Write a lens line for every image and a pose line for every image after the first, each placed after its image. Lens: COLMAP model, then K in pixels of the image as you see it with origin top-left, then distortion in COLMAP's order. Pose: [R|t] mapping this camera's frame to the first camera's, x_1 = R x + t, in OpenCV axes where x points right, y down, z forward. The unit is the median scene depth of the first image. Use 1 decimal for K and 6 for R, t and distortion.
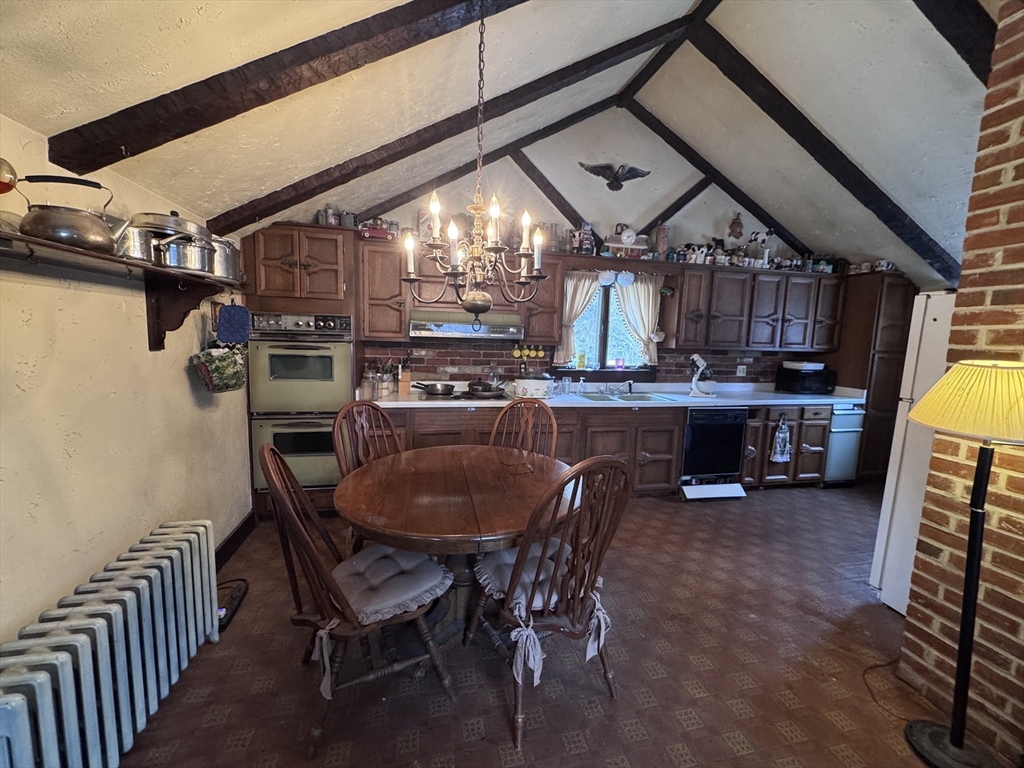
lens RADIAL K [[407.5, 0, 509.5], [0, 407.5, 382.7], [0, 0, 1]] dist [-0.003763, 0.000138]
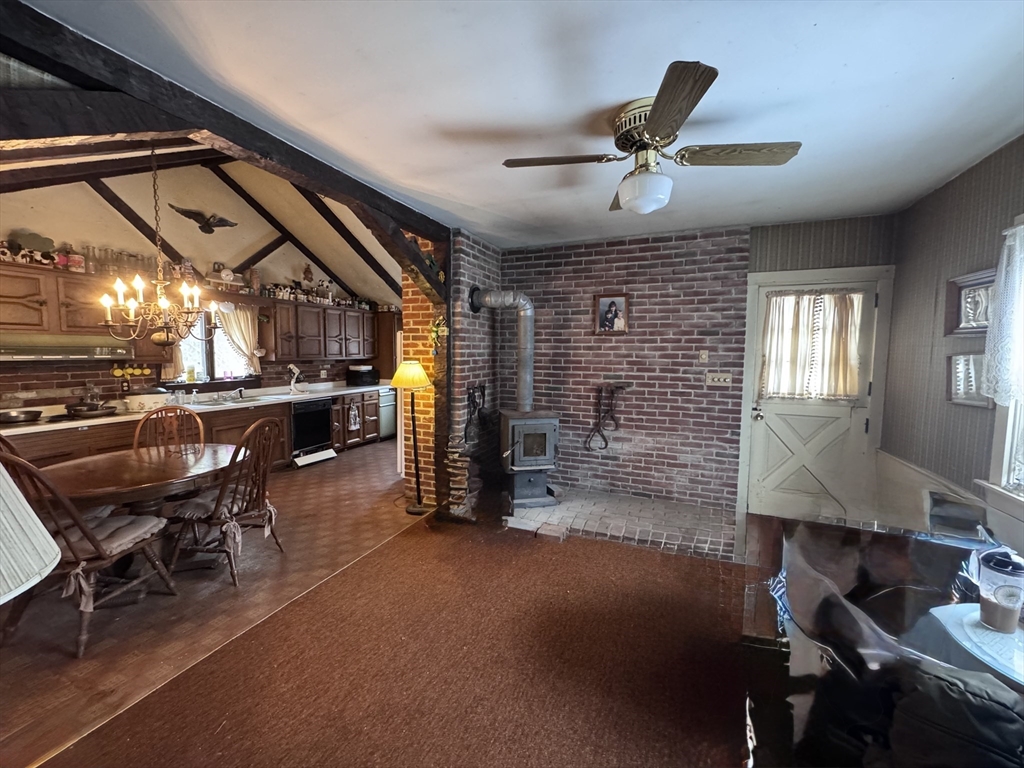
lens RADIAL K [[407.5, 0, 511.5], [0, 407.5, 383.3], [0, 0, 1]] dist [-0.003763, 0.000138]
pose [[0.572673, -0.090780, 0.814742, -0.263280], [0.105483, 0.993748, 0.036582, 0.024196], [-0.812969, 0.064992, 0.578668, -0.433014]]
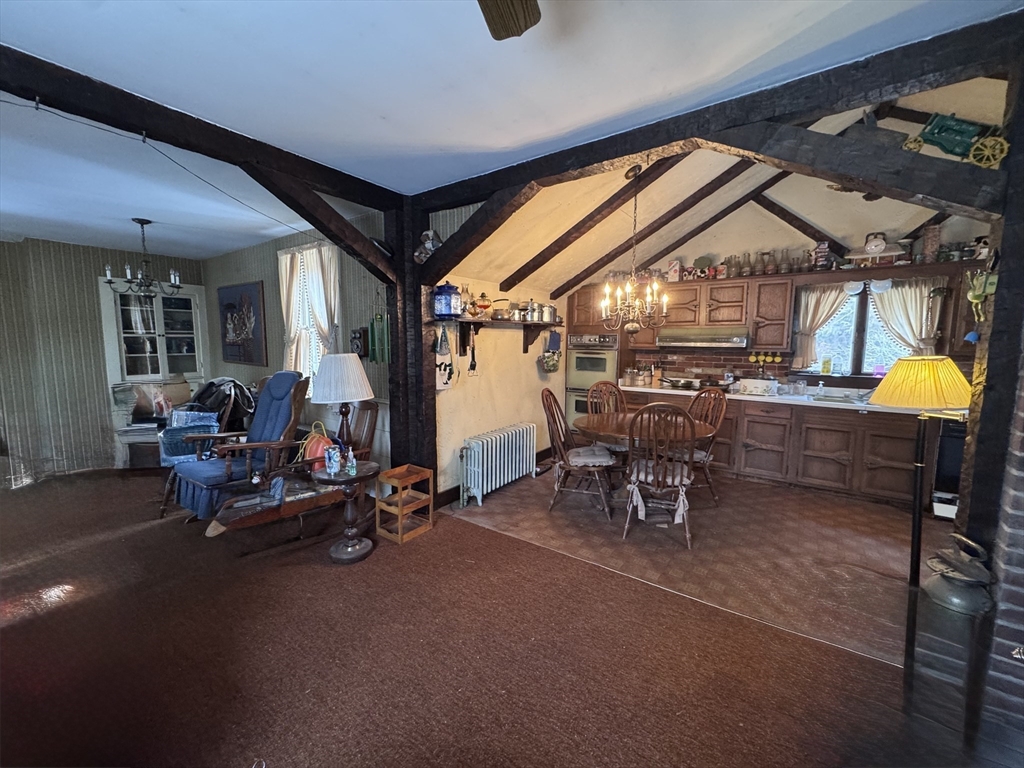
lens RADIAL K [[407.5, 0, 509.4], [0, 407.5, 382.7], [0, 0, 1]] dist [-0.003763, 0.000138]
pose [[0.666699, 0.050827, -0.743592, 0.454535], [-0.071761, 0.997414, 0.003836, 0.047829], [0.741864, 0.050803, 0.668623, -0.354339]]
